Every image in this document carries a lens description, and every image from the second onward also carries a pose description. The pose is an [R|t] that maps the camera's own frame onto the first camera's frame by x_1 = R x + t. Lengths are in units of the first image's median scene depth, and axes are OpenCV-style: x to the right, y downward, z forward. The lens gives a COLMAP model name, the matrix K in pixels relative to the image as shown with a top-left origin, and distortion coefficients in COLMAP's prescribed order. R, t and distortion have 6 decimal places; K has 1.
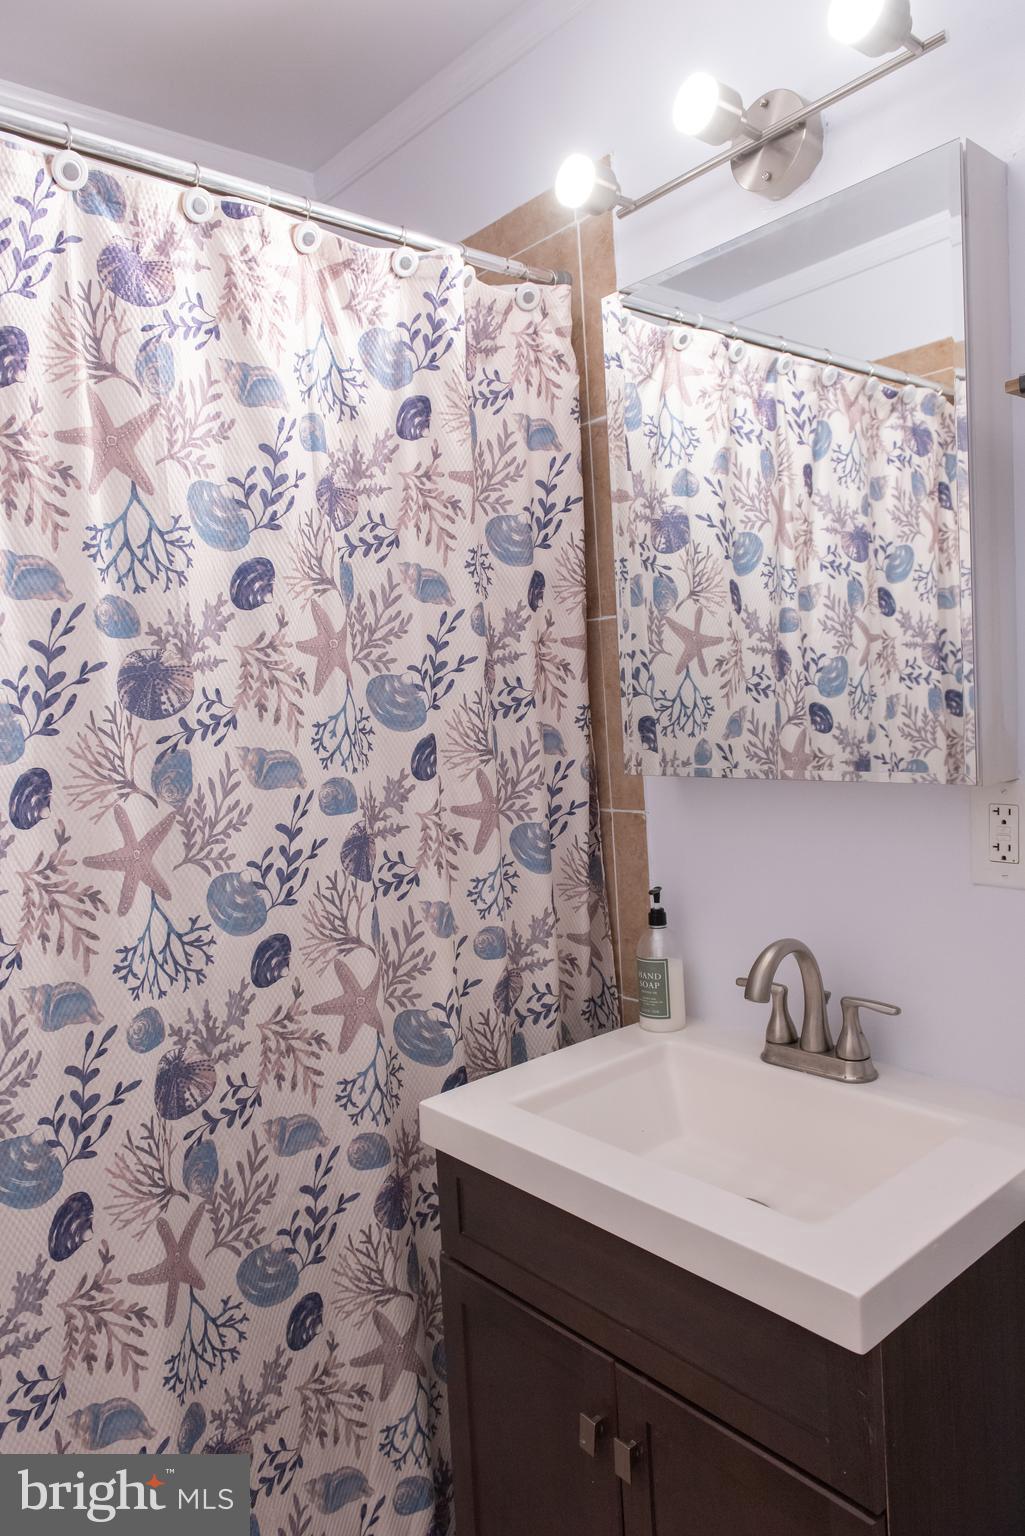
lens RADIAL K [[1049.7, 0, 512.5], [0, 1049.7, 768.0], [0, 0, 1]] dist [0.006406, -0.007097]
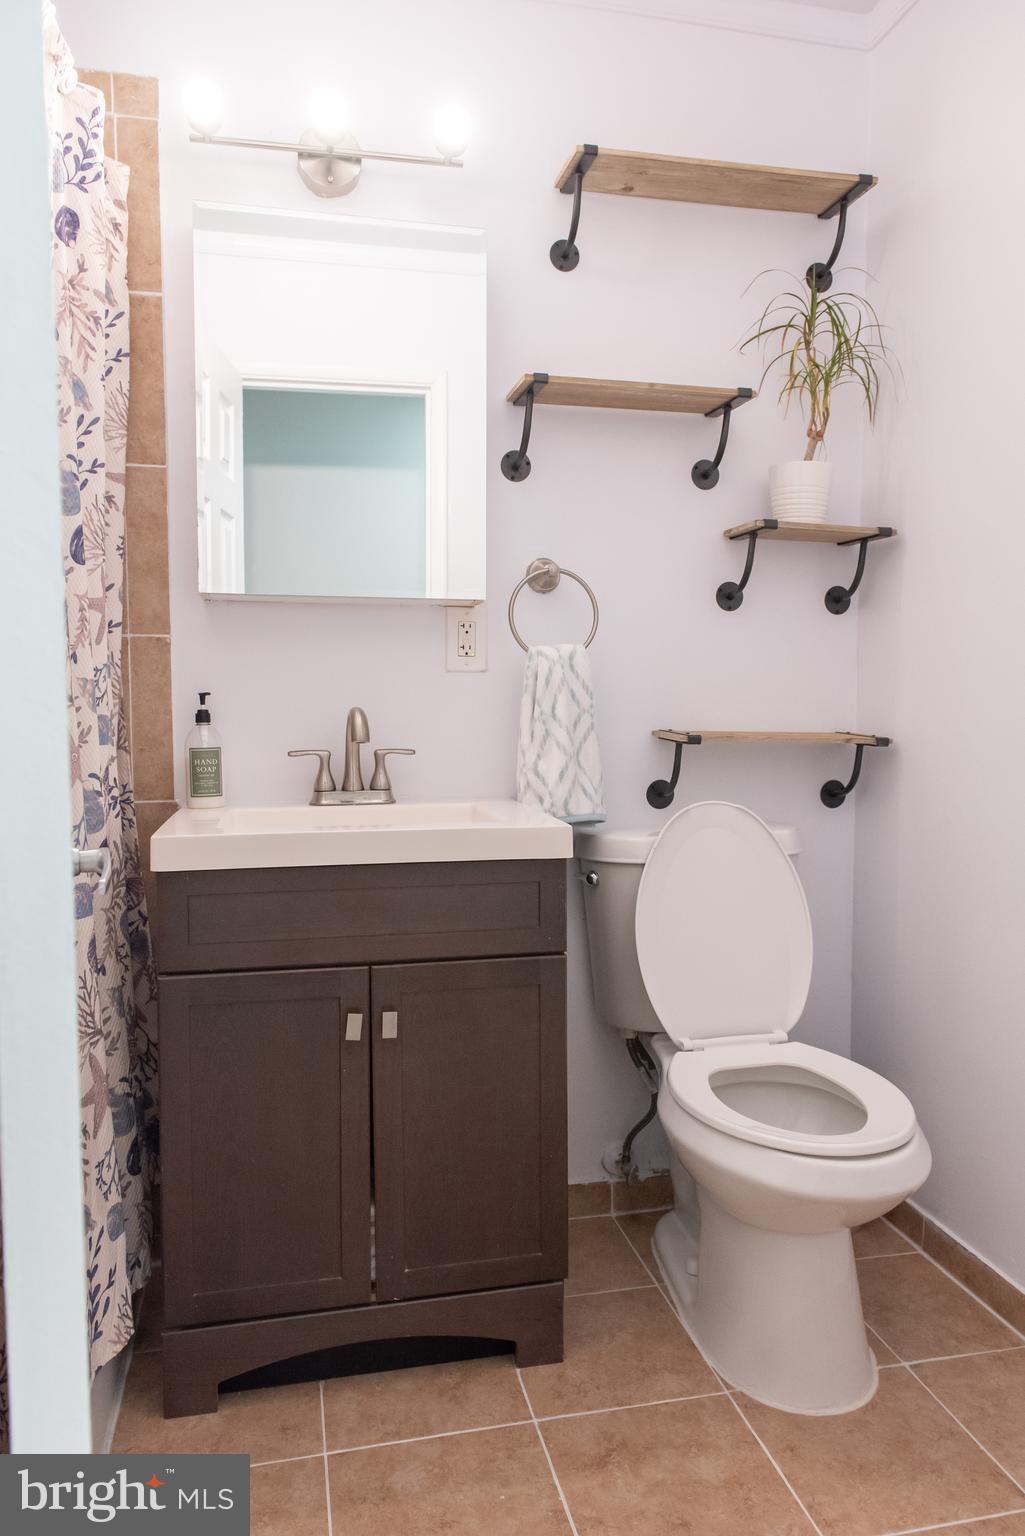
lens RADIAL K [[1049.7, 0, 512.5], [0, 1049.7, 768.0], [0, 0, 1]] dist [0.006406, -0.007097]
pose [[0.475384, 0.005357, 0.879762, -0.816079], [0.032539, 0.999190, -0.023666, 0.258611], [-0.879177, 0.039877, 0.474825, 0.113885]]
